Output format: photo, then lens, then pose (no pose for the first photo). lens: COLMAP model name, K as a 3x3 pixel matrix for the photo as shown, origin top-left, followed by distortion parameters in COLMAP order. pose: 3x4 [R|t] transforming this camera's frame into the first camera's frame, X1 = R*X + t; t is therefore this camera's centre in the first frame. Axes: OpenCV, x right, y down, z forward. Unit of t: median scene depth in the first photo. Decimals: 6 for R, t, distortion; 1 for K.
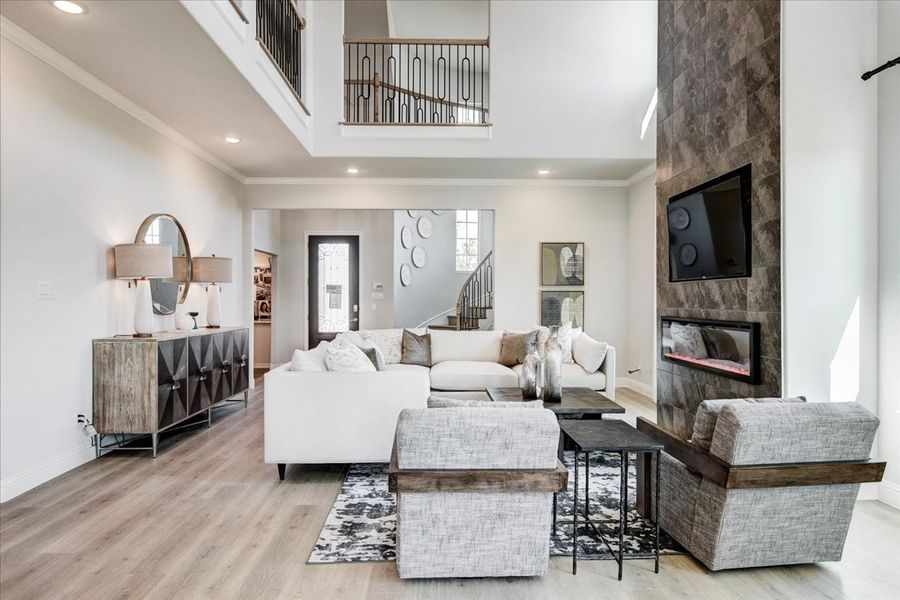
lens RADIAL K [[542.5, 0, 450.0], [0, 542.5, 300.0], [0, 0, 1]] dist [0.001954, -0.000918]
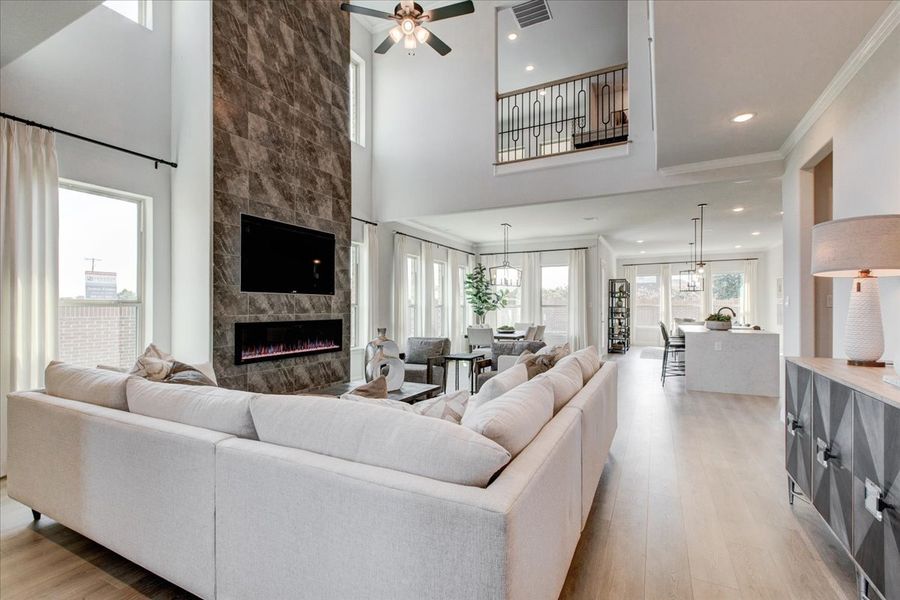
lens RADIAL K [[404.0, 0, 451.9], [0, 404.0, 306.1], [0, 0, 1]] dist [0.000948, -0.000082]
pose [[-0.875465, -0.001620, 0.483279, -0.393247], [-0.001769, 0.999998, 0.000147, -0.004525], [-0.483278, -0.000727, -0.875466, 1.671119]]
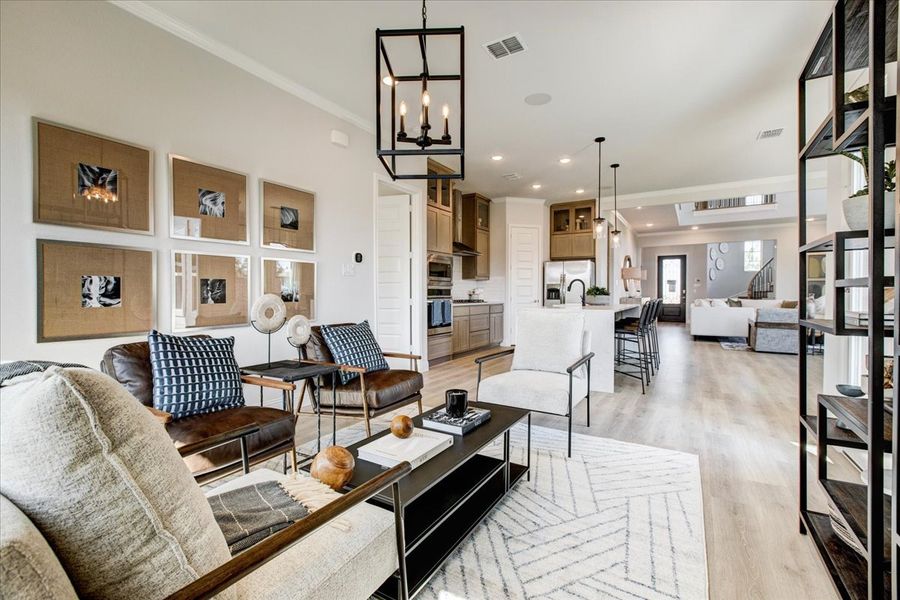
lens RADIAL K [[401.1, 0, 449.2], [0, 401.1, 293.3], [0, 0, 1]] dist [0.000030, 0.000232]
pose [[0.838024, 0.000559, -0.545633, -0.197642], [-0.000389, 1.000000, 0.000427, 0.043383], [0.545633, -0.000146, 0.838024, -1.452466]]
